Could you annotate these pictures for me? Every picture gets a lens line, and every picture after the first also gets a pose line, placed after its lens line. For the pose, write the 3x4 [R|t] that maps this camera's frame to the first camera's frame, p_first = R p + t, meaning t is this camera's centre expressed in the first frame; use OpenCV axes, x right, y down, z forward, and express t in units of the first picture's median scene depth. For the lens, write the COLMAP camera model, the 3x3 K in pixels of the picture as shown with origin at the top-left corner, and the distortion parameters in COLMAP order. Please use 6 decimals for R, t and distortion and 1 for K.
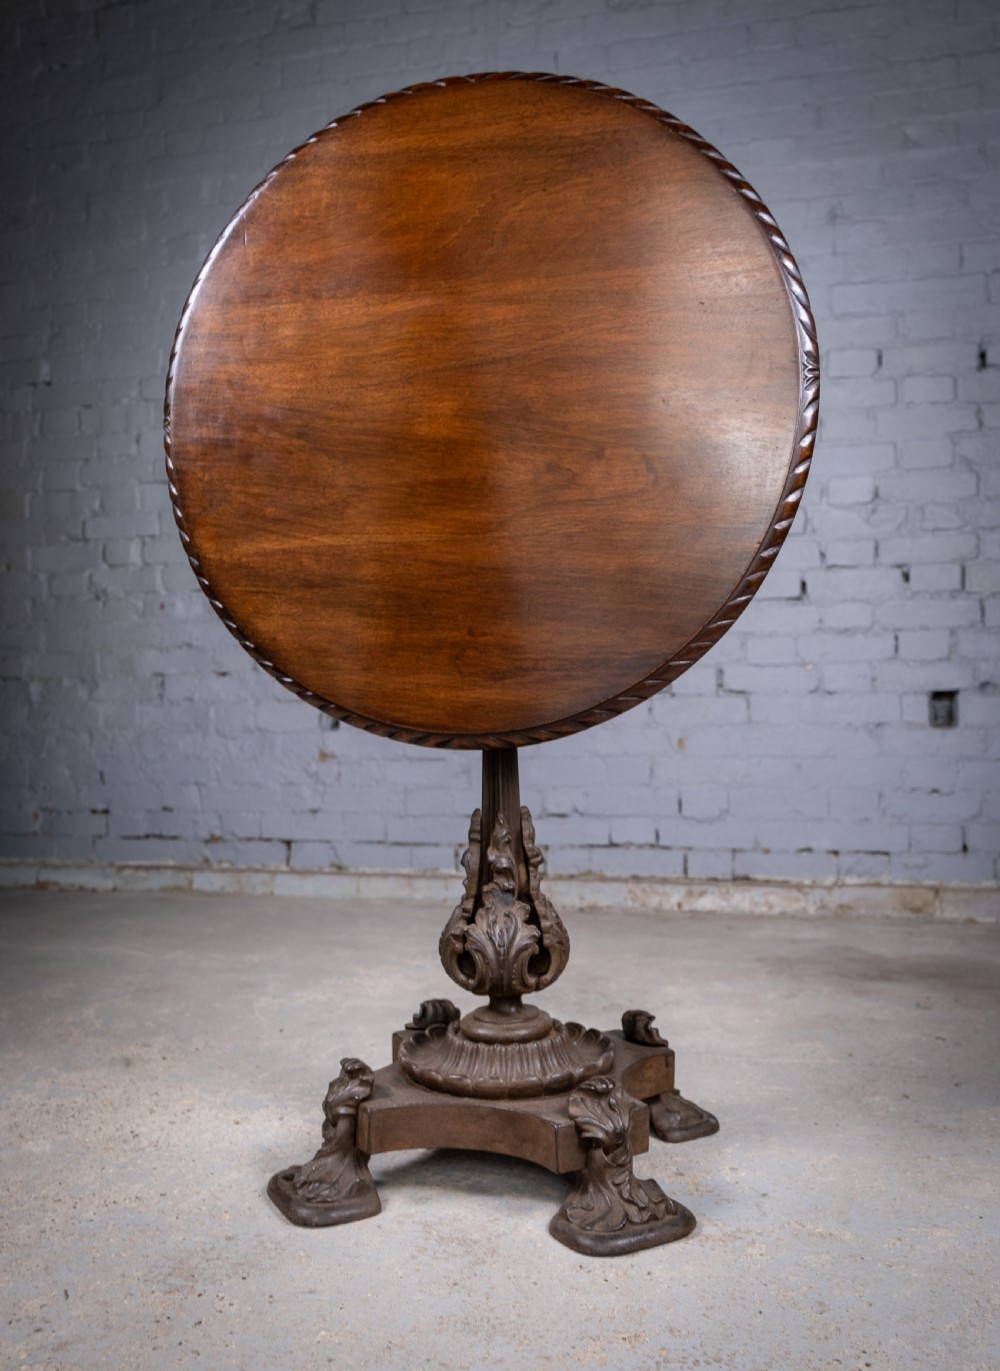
lens RADIAL K [[1241.0, 0, 511.2], [0, 1241.0, 696.9], [0, 0, 1]] dist [-0.025602, 0.013783]
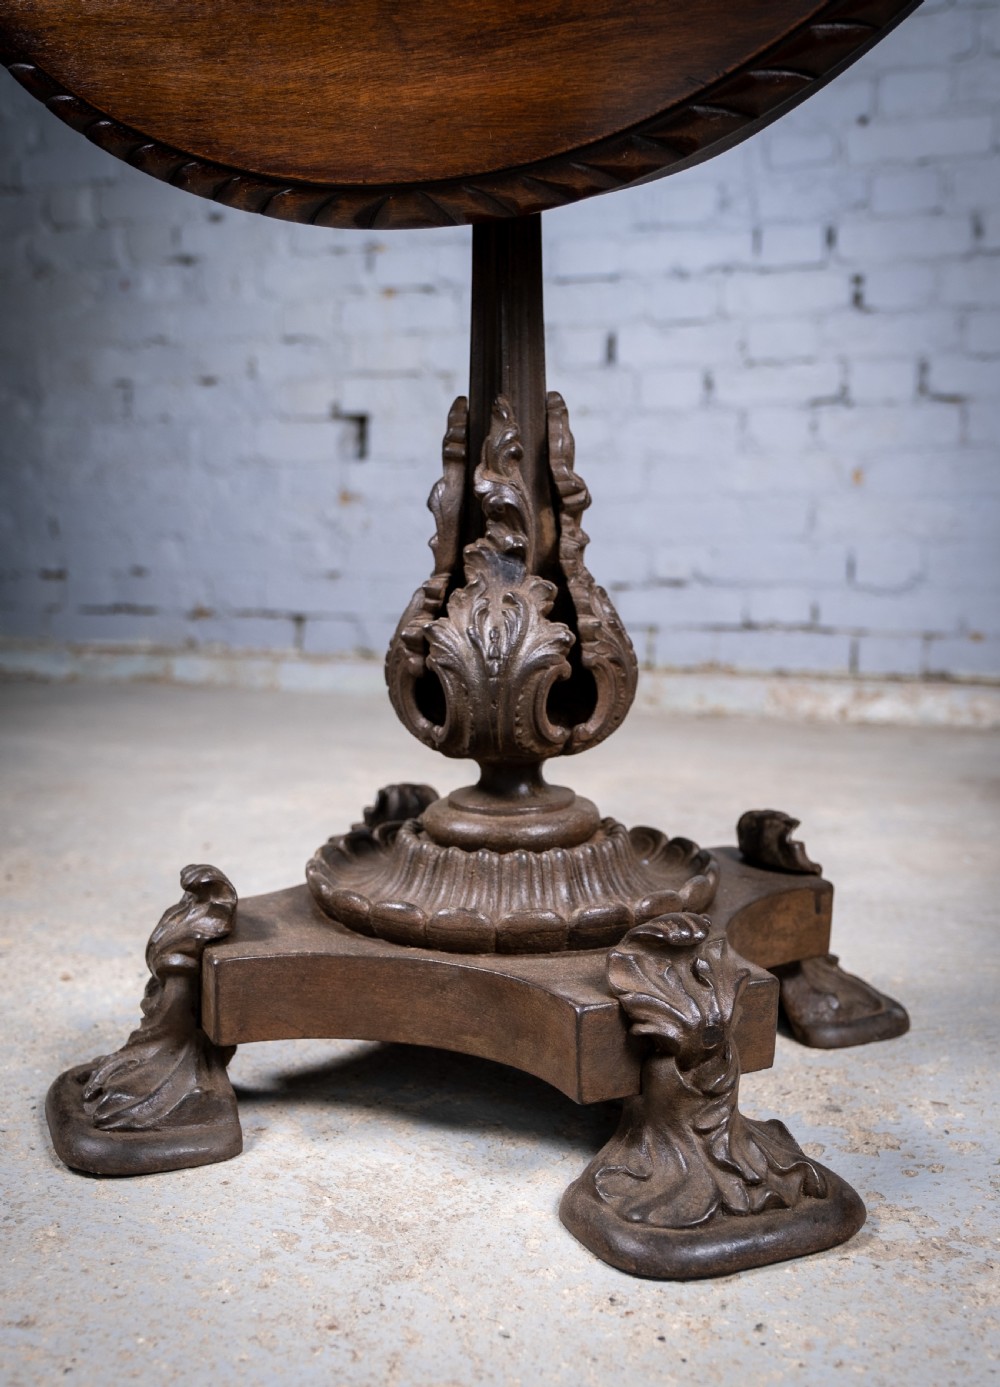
lens RADIAL K [[1495.1, 0, 473.0], [0, 1495.1, 768.8], [0, 0, 1]] dist [-0.017890, 0.000000]
pose [[0.994073, 0.030667, -0.104301, 0.018788], [-0.011645, 0.983906, 0.178305, 0.054163], [0.108090, -0.176033, 0.978432, 0.158099]]
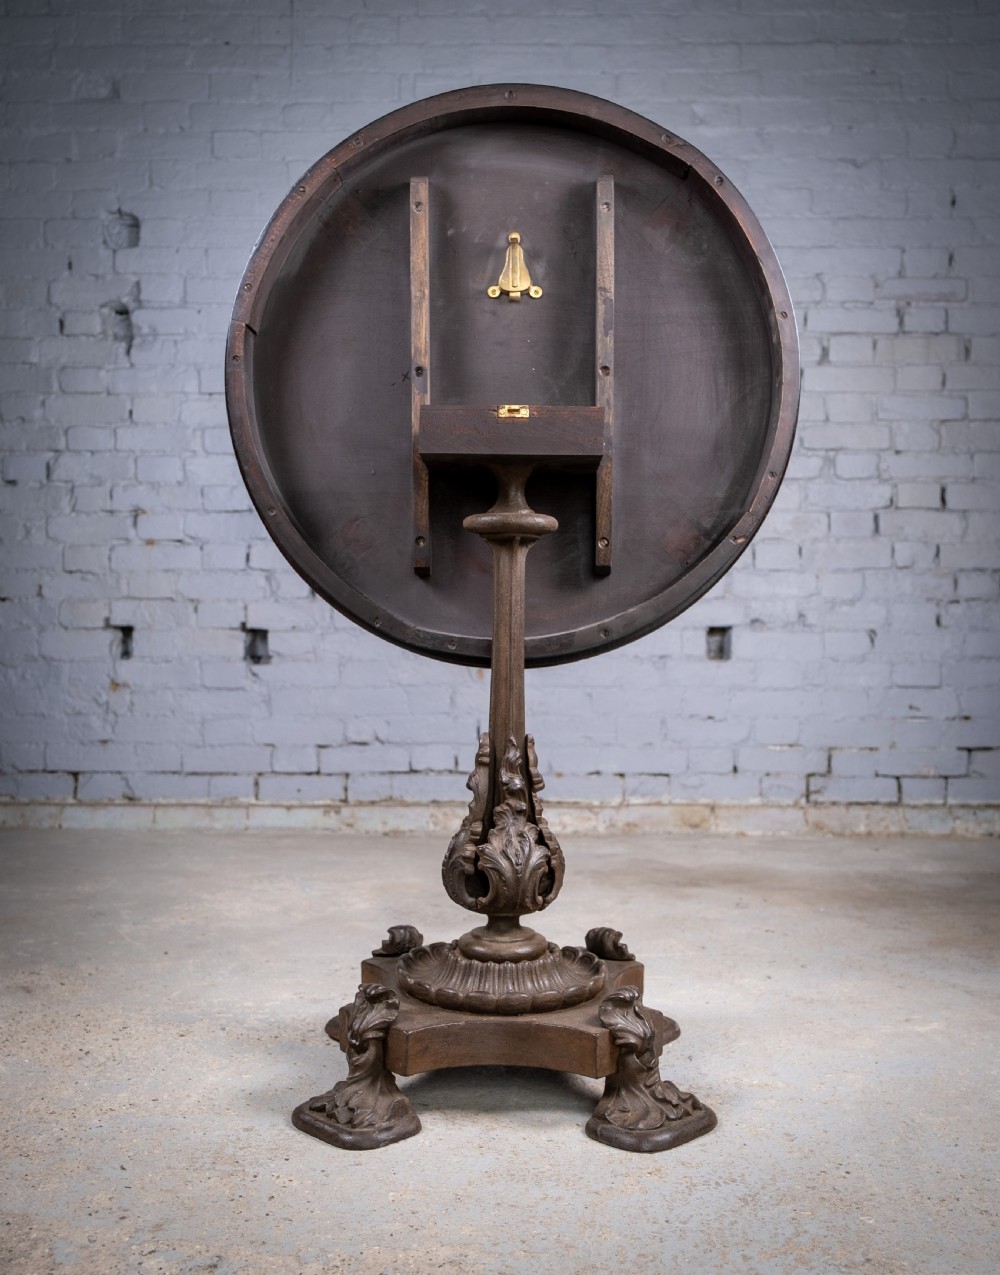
lens RADIAL K [[1198.5, 0, 486.6], [0, 1198.5, 656.5], [0, 0, 1]] dist [-0.010219, 0.000000]
pose [[0.969921, 0.006806, 0.243326, -0.110022], [-0.012197, 0.999712, 0.020654, 0.002135], [-0.243116, -0.023001, 0.969725, 0.016596]]
